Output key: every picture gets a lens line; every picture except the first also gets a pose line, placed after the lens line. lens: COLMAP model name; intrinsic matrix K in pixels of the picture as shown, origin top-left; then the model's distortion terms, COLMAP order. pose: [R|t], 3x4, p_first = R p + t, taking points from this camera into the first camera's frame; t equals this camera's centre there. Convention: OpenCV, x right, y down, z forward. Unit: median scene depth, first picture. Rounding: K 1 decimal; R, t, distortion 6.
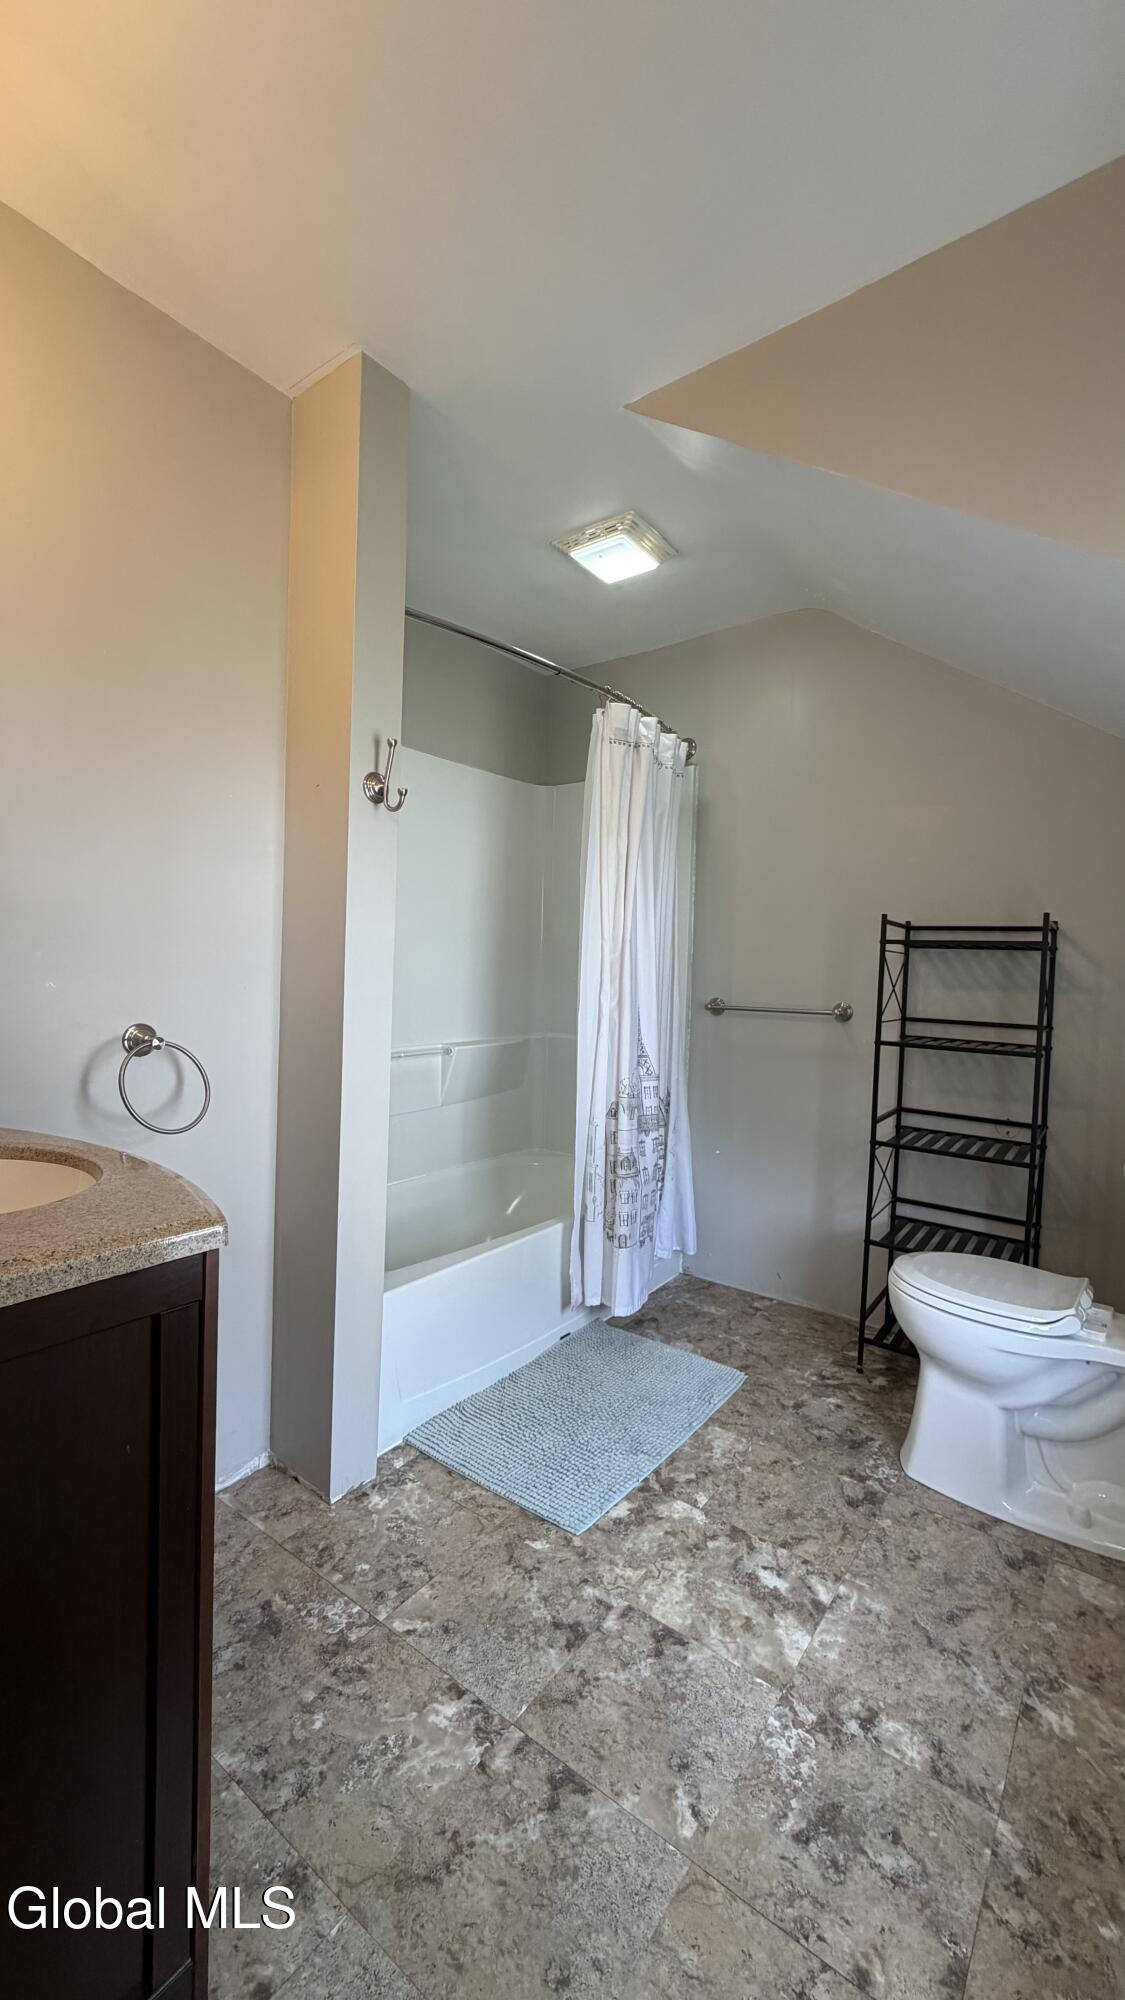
lens RADIAL K [[803.5, 0, 562.5], [0, 803.5, 1000.0], [0, 0, 1]] dist [0.000946, 0.000160]
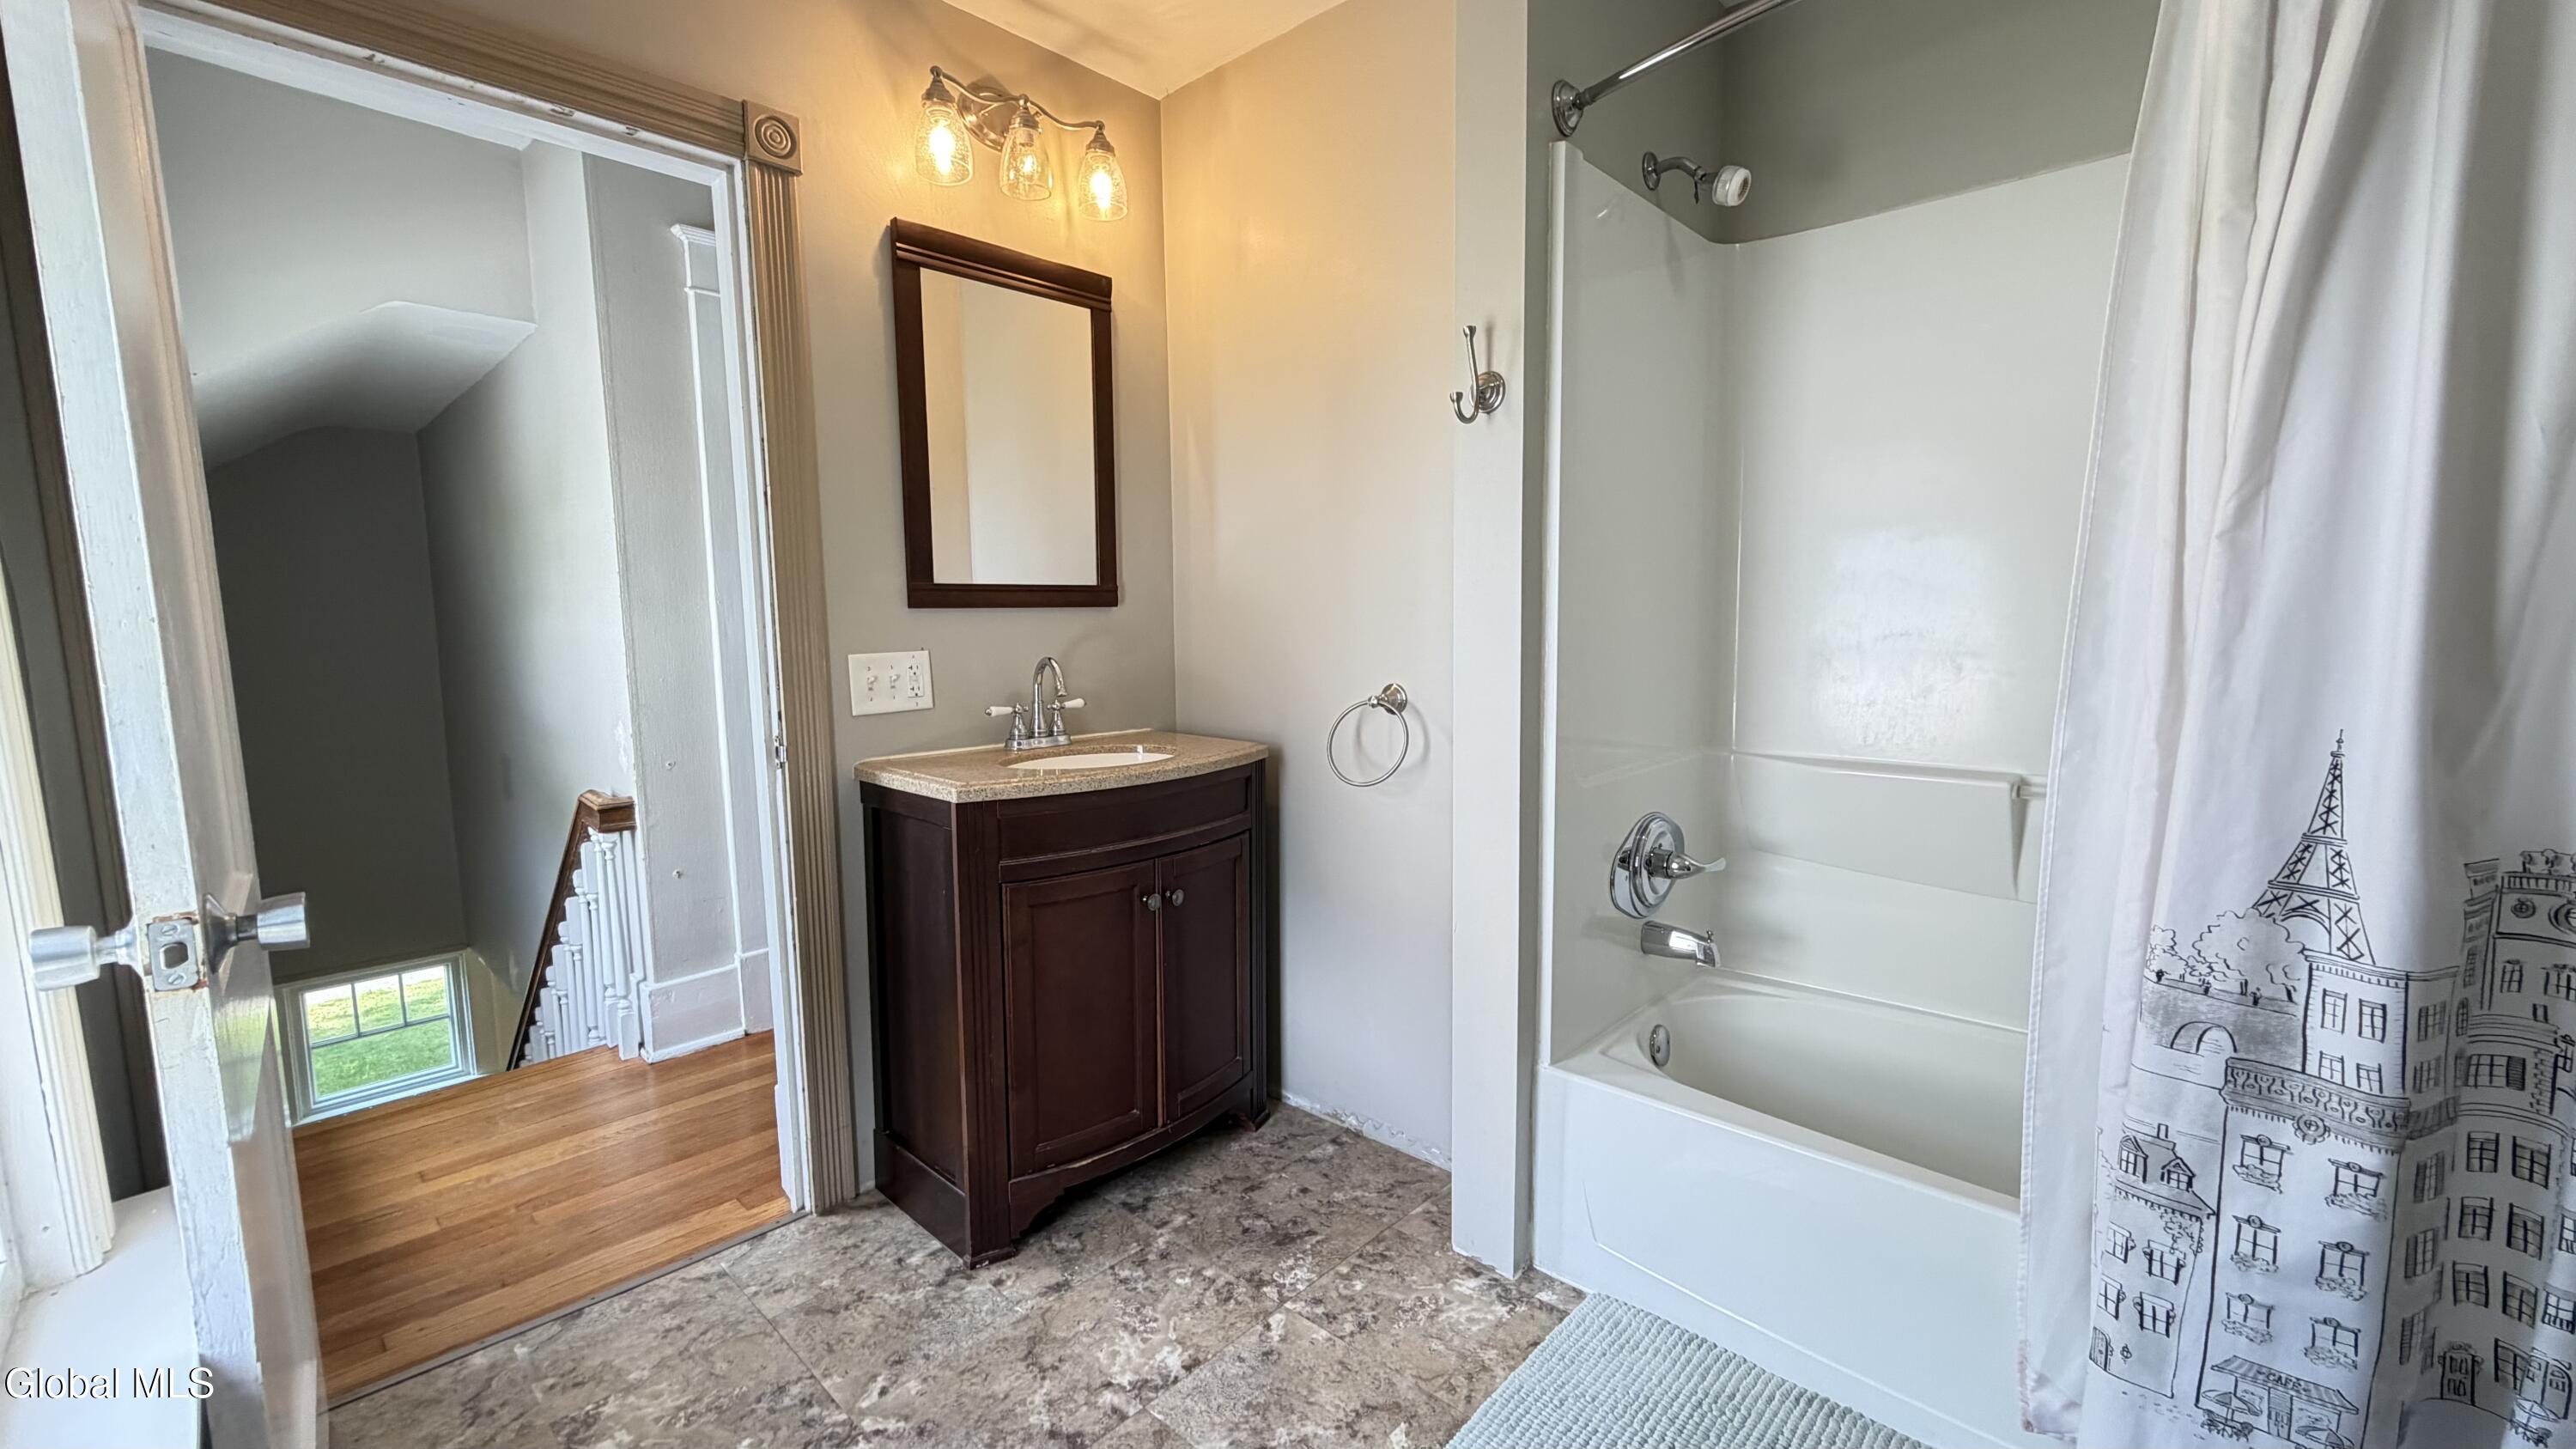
lens RADIAL K [[1035.1, 0, 1288.0], [0, 1035.1, 724.5], [0, 0, 1]] dist [0.000946, 0.000160]
pose [[-0.103787, 0.085496, -0.990918, 0.882449], [-0.025845, 0.995730, 0.088618, -0.037158], [0.994264, 0.034808, -0.101135, 1.020120]]
